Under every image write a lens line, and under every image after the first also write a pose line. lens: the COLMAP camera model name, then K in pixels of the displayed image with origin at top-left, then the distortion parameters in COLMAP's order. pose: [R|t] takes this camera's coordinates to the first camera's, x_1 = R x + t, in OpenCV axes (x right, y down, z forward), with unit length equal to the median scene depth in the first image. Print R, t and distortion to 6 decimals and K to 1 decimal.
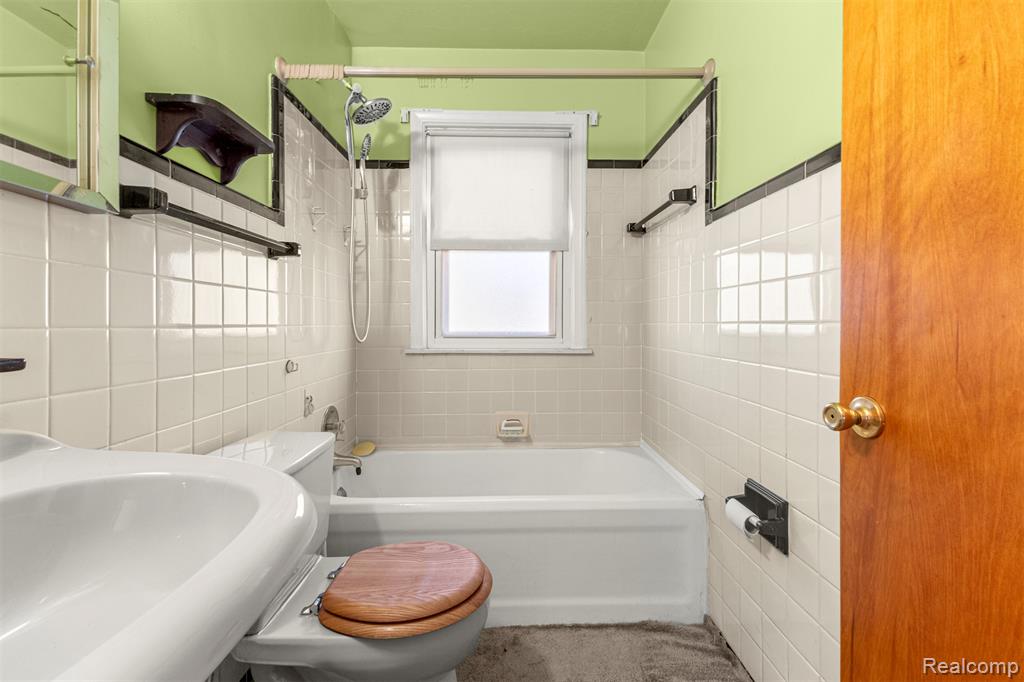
lens RADIAL K [[446.4, 0, 515.8], [0, 446.4, 324.8], [0, 0, 1]] dist [0.001643, -0.000013]
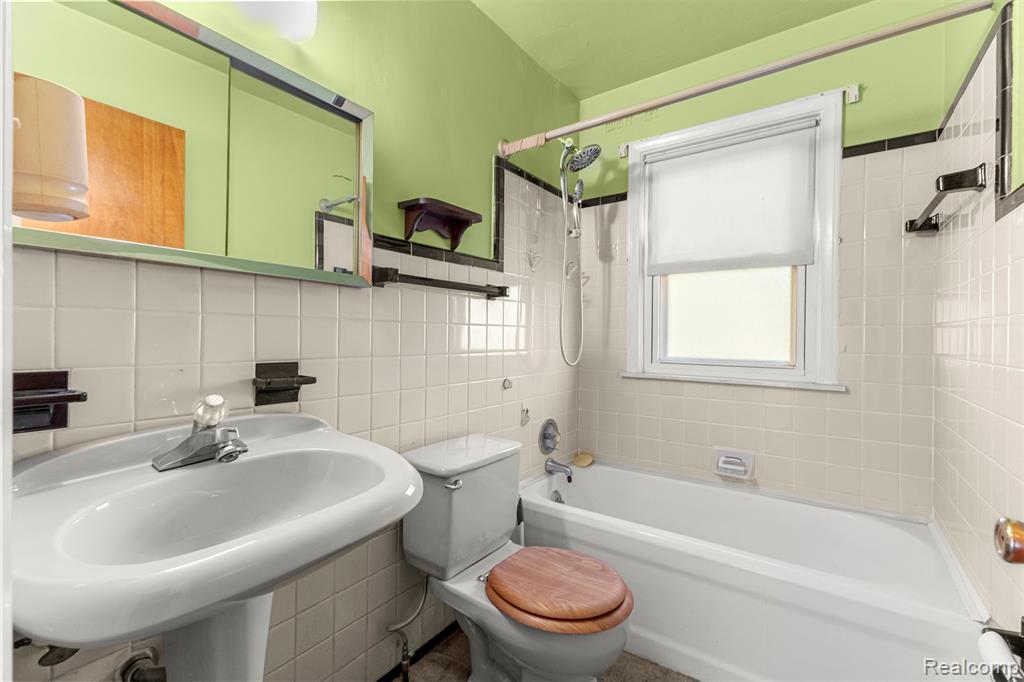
lens RADIAL K [[441.9, 0, 510.5], [0, 441.9, 333.8], [0, 0, 1]] dist [0.001088, -0.000642]
pose [[0.794985, 0.004522, -0.606612, 0.190903], [-0.009802, 0.999937, -0.005392, -0.030555], [0.606550, 0.010233, 0.794979, 0.015571]]
